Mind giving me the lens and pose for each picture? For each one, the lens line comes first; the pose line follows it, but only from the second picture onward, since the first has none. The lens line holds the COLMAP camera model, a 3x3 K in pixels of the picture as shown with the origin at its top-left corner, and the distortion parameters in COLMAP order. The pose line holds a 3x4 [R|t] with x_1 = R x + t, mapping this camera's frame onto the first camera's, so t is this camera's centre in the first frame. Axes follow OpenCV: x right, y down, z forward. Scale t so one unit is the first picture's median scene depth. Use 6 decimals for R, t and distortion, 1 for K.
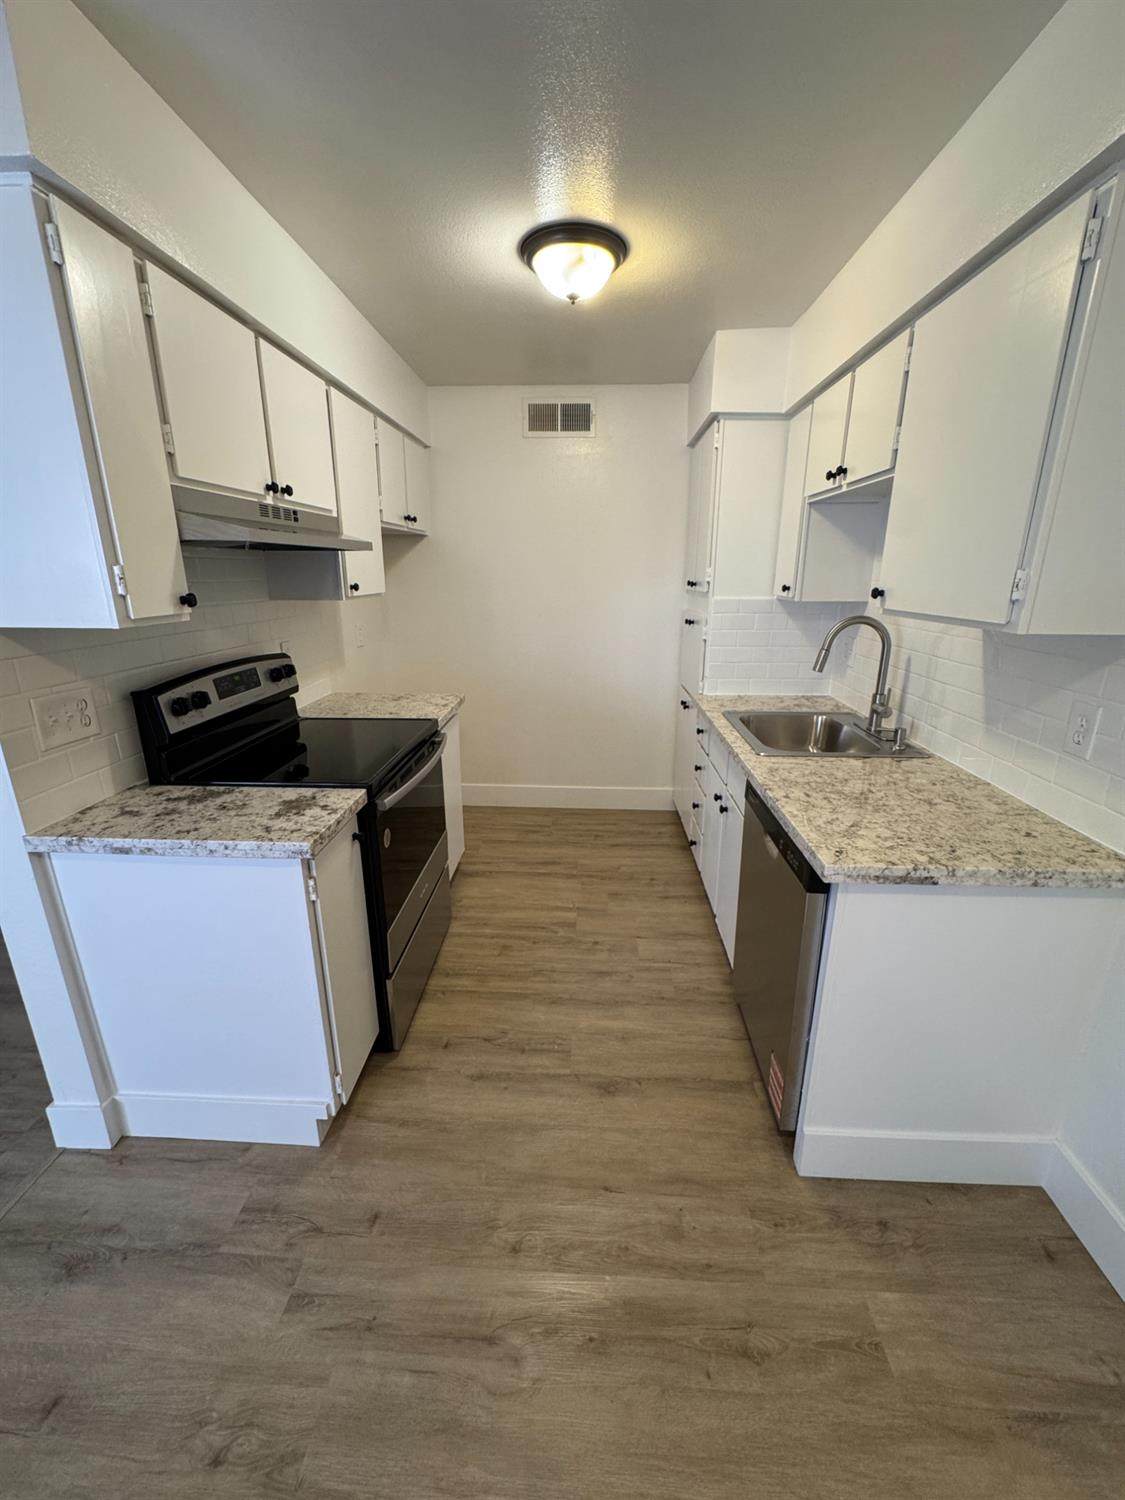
lens RADIAL K [[603.3, 0, 553.5], [0, 603.3, 738.4], [0, 0, 1]] dist [-0.005224, 0.000564]
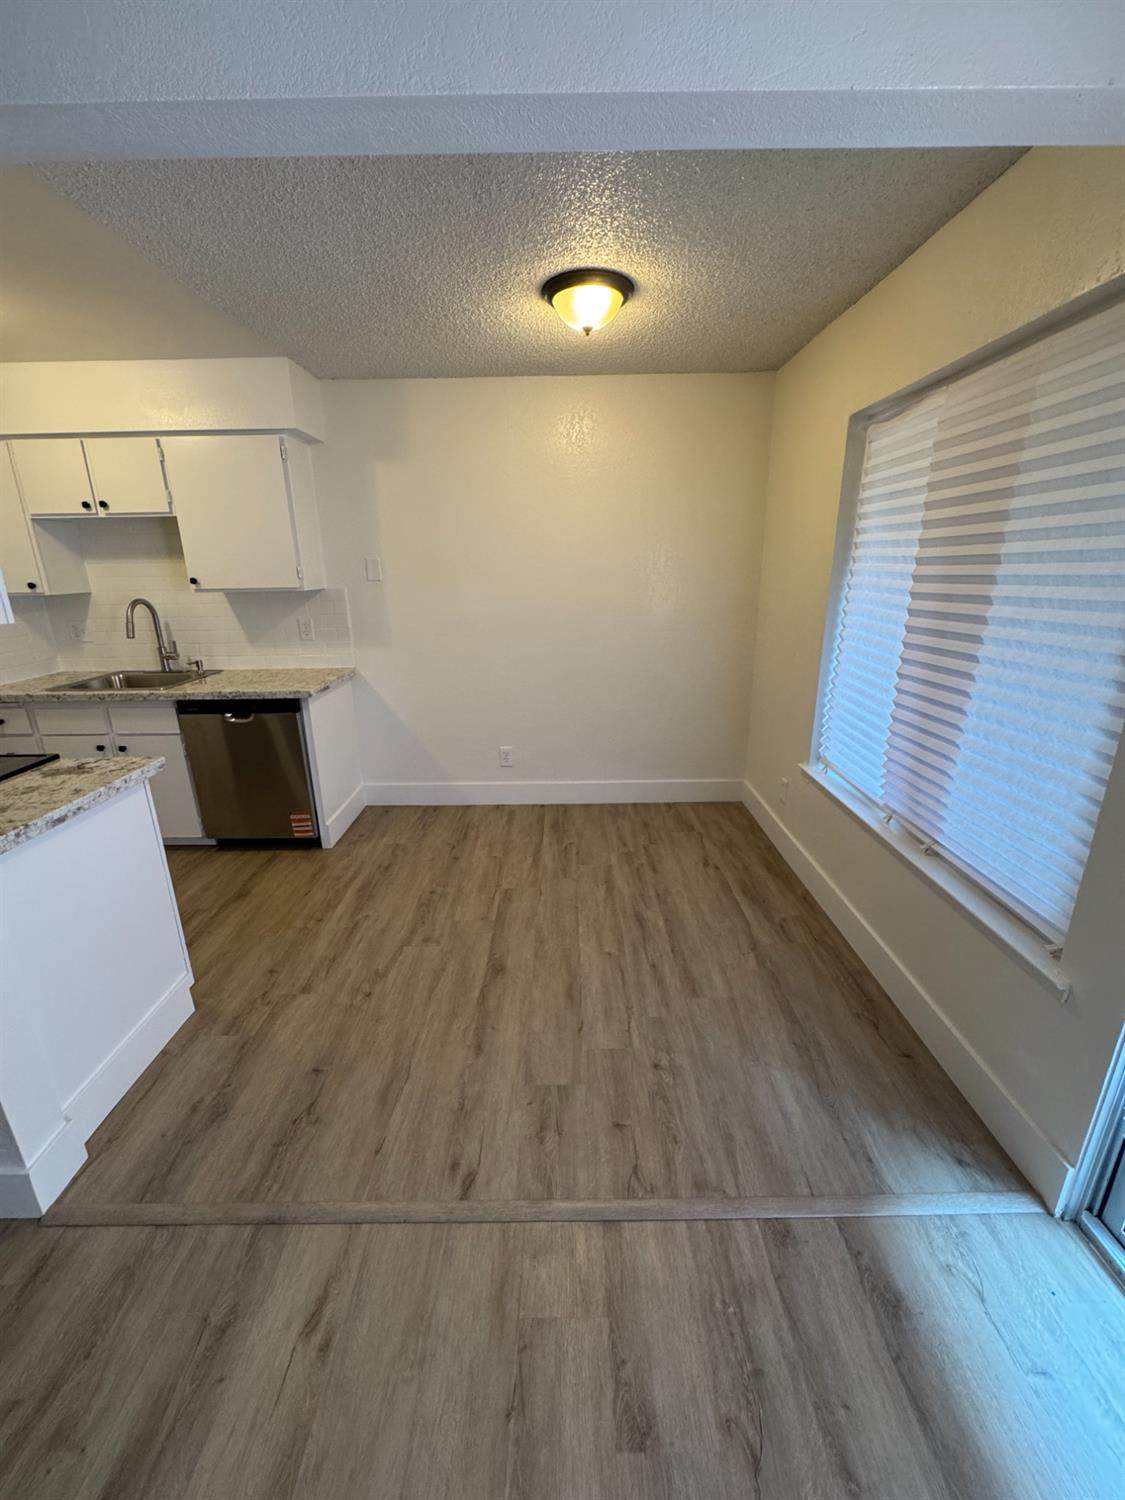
lens RADIAL K [[603.3, 0, 567.0], [0, 603.3, 754.8], [0, 0, 1]] dist [-0.005224, 0.000564]
pose [[-0.055141, -0.303226, 0.951322, -1.681003], [0.283364, 0.908846, 0.306111, 0.000212], [-0.957426, 0.286450, 0.035809, 0.017348]]
